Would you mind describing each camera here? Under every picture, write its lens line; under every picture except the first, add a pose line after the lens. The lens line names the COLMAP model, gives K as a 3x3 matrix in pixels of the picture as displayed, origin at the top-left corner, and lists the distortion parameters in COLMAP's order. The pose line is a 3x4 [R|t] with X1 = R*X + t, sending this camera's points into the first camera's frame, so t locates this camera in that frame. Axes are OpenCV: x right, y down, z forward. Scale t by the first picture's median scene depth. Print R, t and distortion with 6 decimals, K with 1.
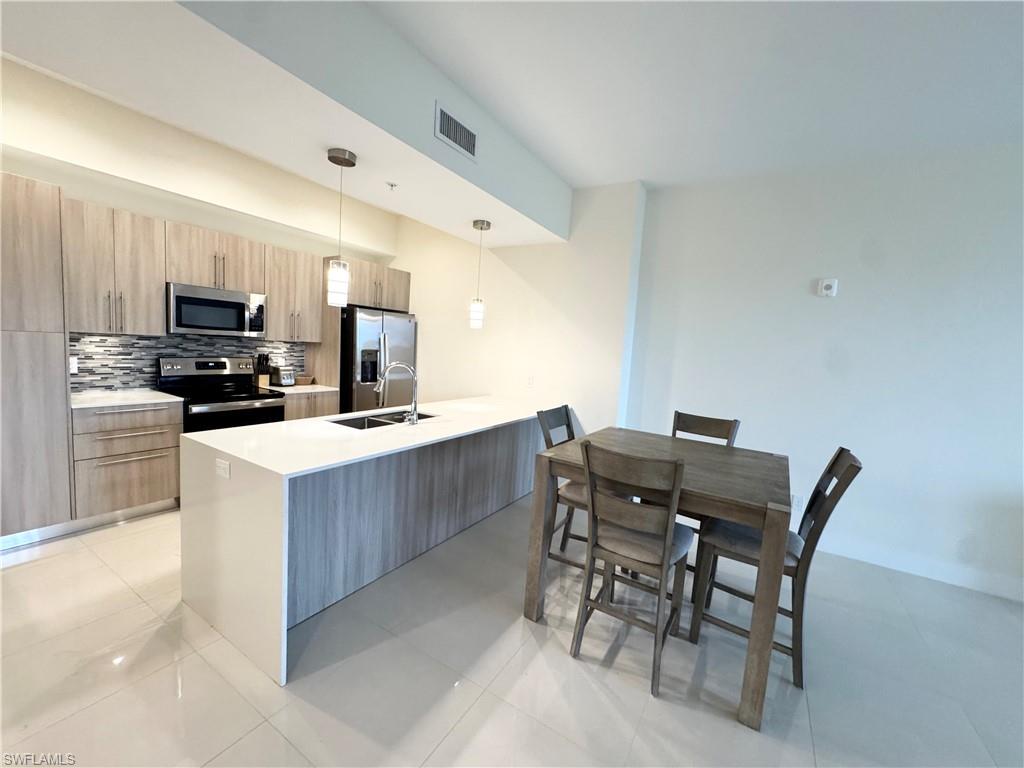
lens RADIAL K [[407.3, 0, 511.5], [0, 407.3, 384.4], [0, 0, 1]] dist [-0.002198, -0.000255]
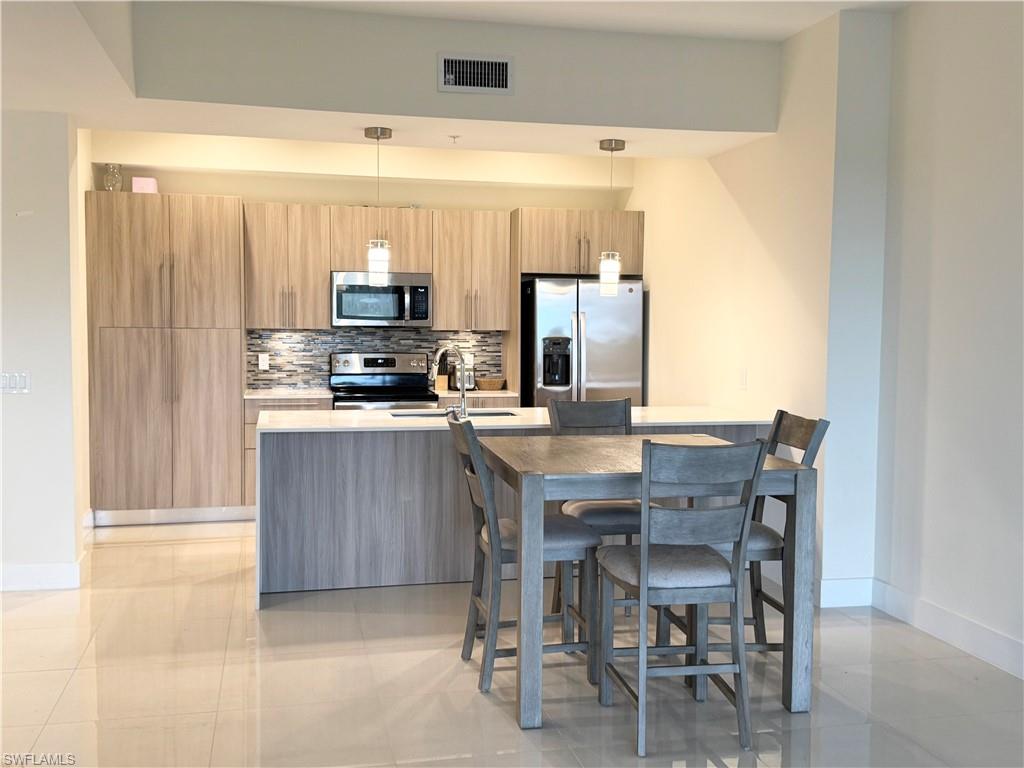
lens RADIAL K [[1045.3, 0, 513.0], [0, 1045.3, 386.0], [0, 0, 1]] dist [0.118760, 0.000000]
pose [[0.691078, -0.011054, -0.722695, 1.111011], [-0.033763, 0.998298, -0.047556, 0.104630], [0.721991, 0.057265, 0.689529, -0.320440]]
